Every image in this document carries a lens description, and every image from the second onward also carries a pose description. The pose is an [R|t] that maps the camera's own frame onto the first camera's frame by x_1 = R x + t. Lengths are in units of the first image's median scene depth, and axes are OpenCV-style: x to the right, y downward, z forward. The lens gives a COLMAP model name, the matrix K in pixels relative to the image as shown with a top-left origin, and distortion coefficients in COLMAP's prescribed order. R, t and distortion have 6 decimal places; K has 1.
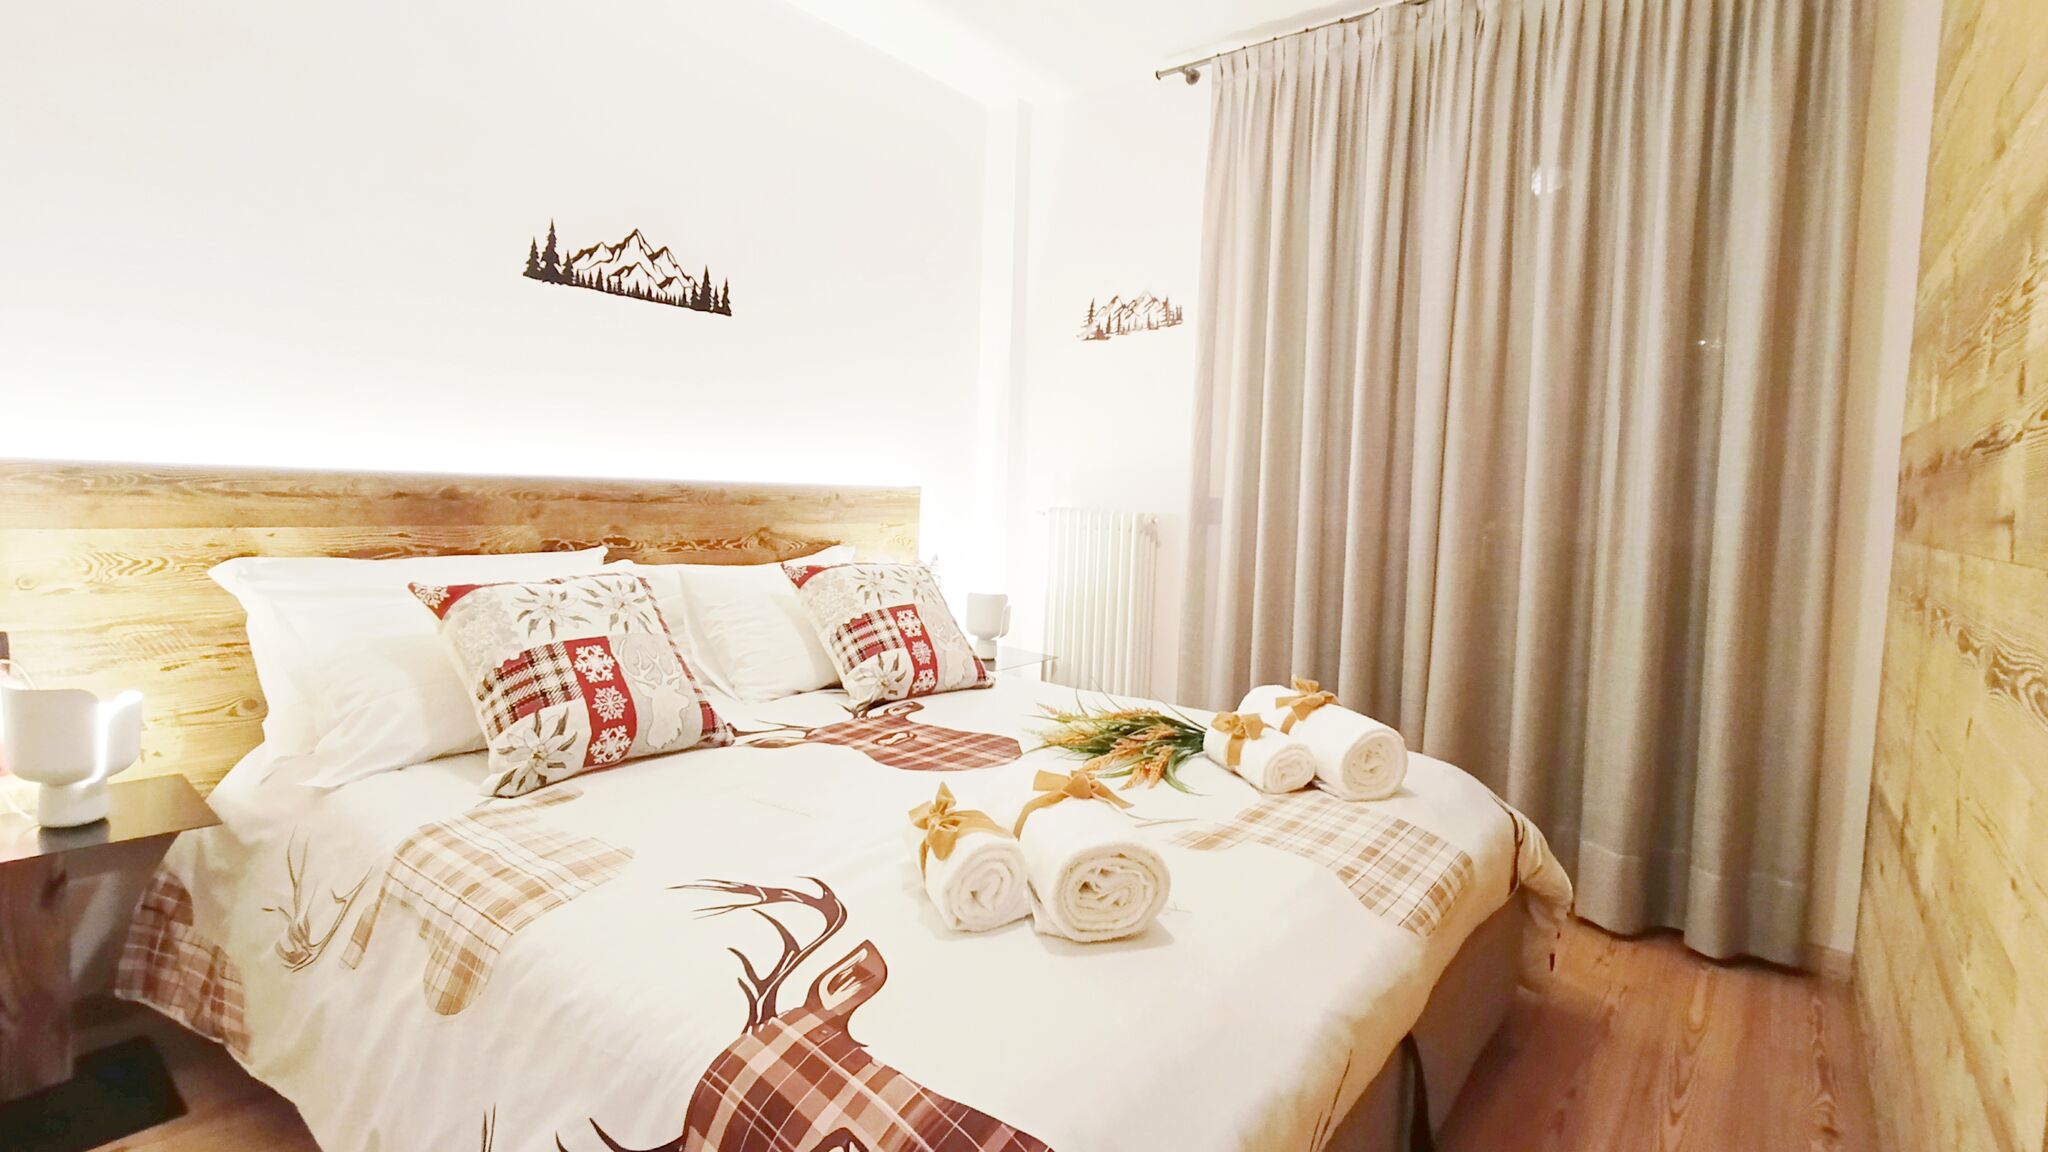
lens RADIAL K [[955.9, 0, 1014.5], [0, 955.9, 567.3], [0, 0, 1]] dist [-0.001636, 0.000631]
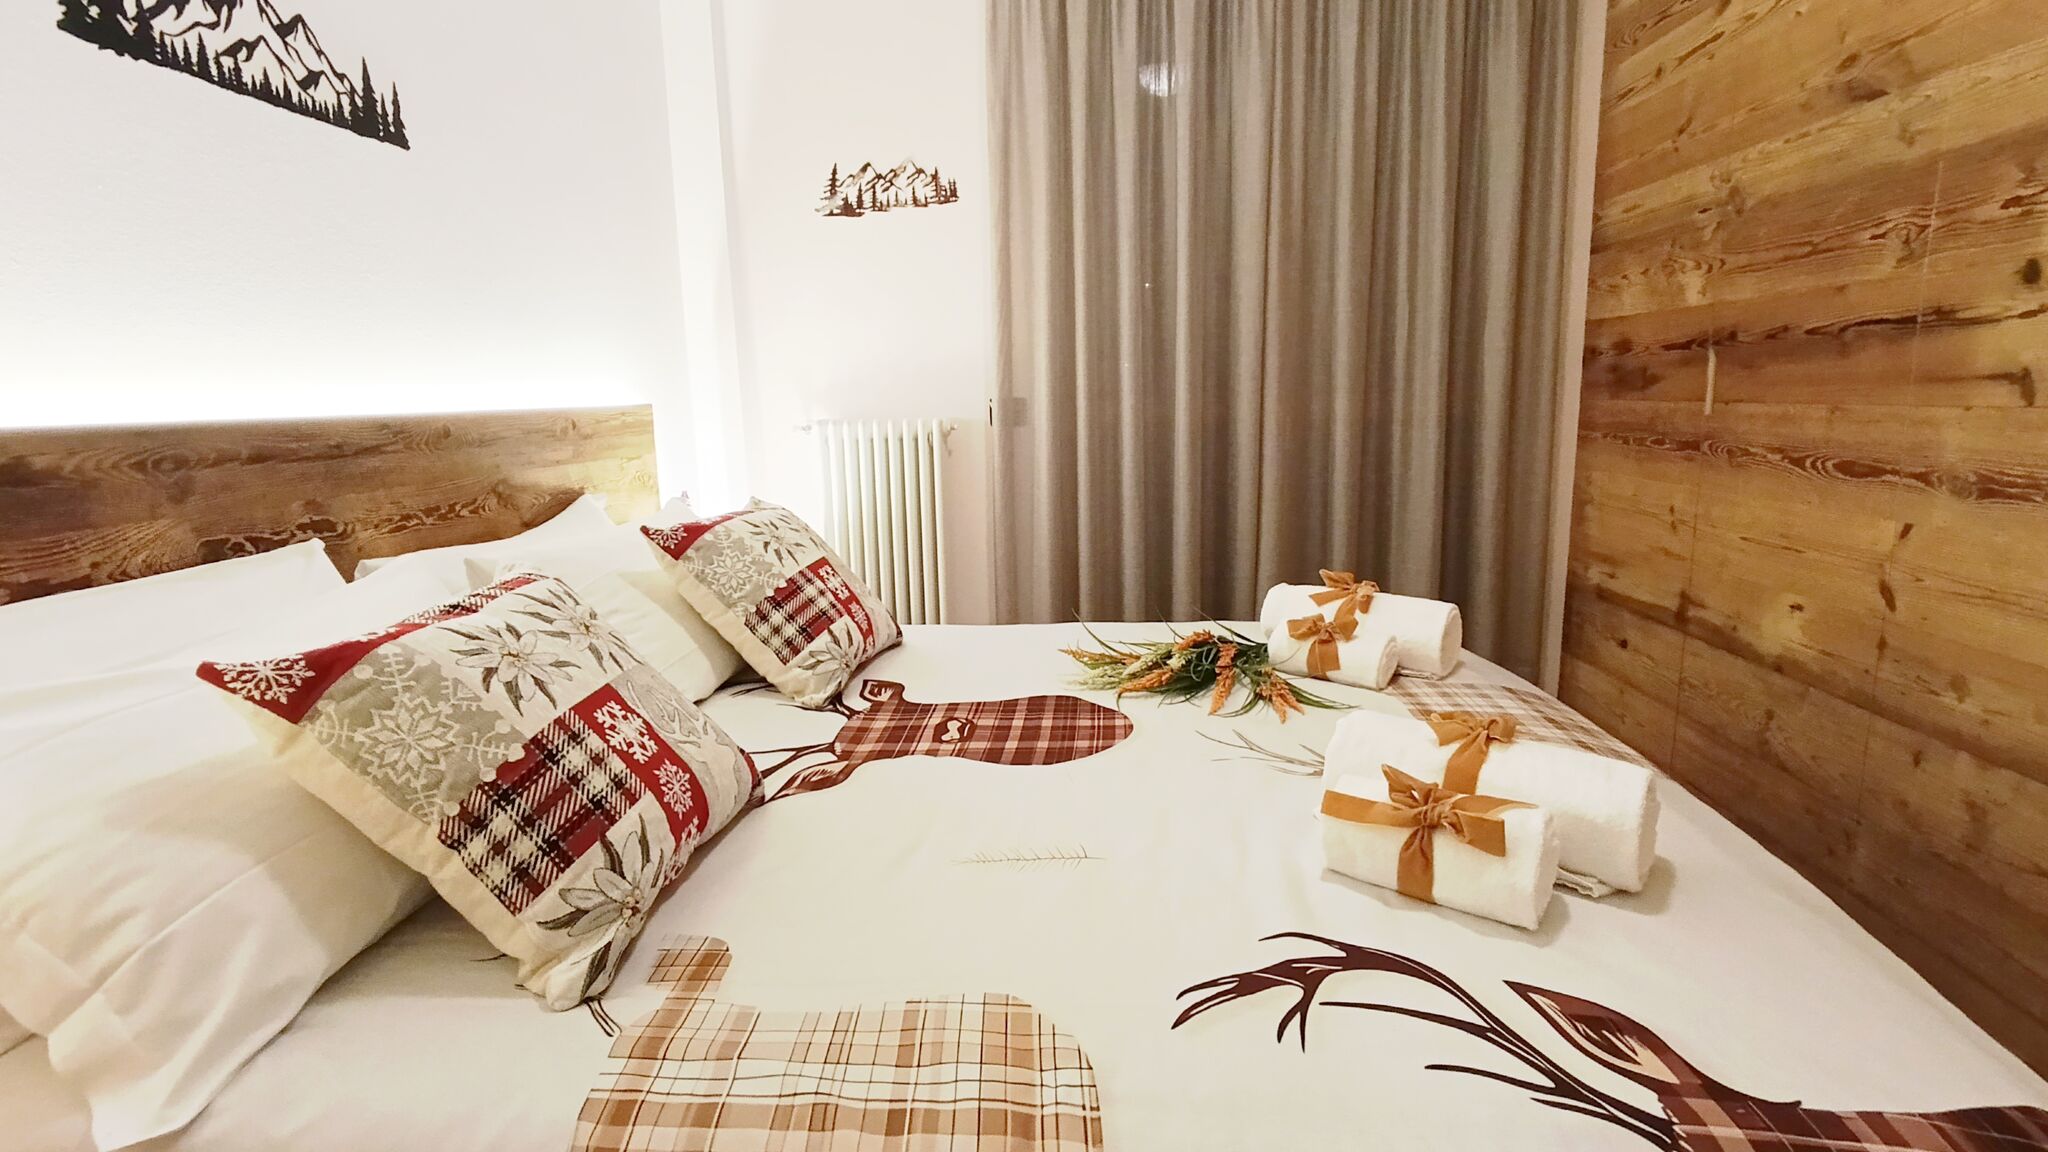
lens RADIAL K [[955.9, 0, 1020.8], [0, 955.9, 566.1], [0, 0, 1]] dist [-0.001636, 0.000631]
pose [[0.825683, -0.152511, 0.543128, -0.398931], [0.095094, 0.986614, 0.132477, -0.041933], [-0.556062, -0.057736, 0.829133, 0.272808]]
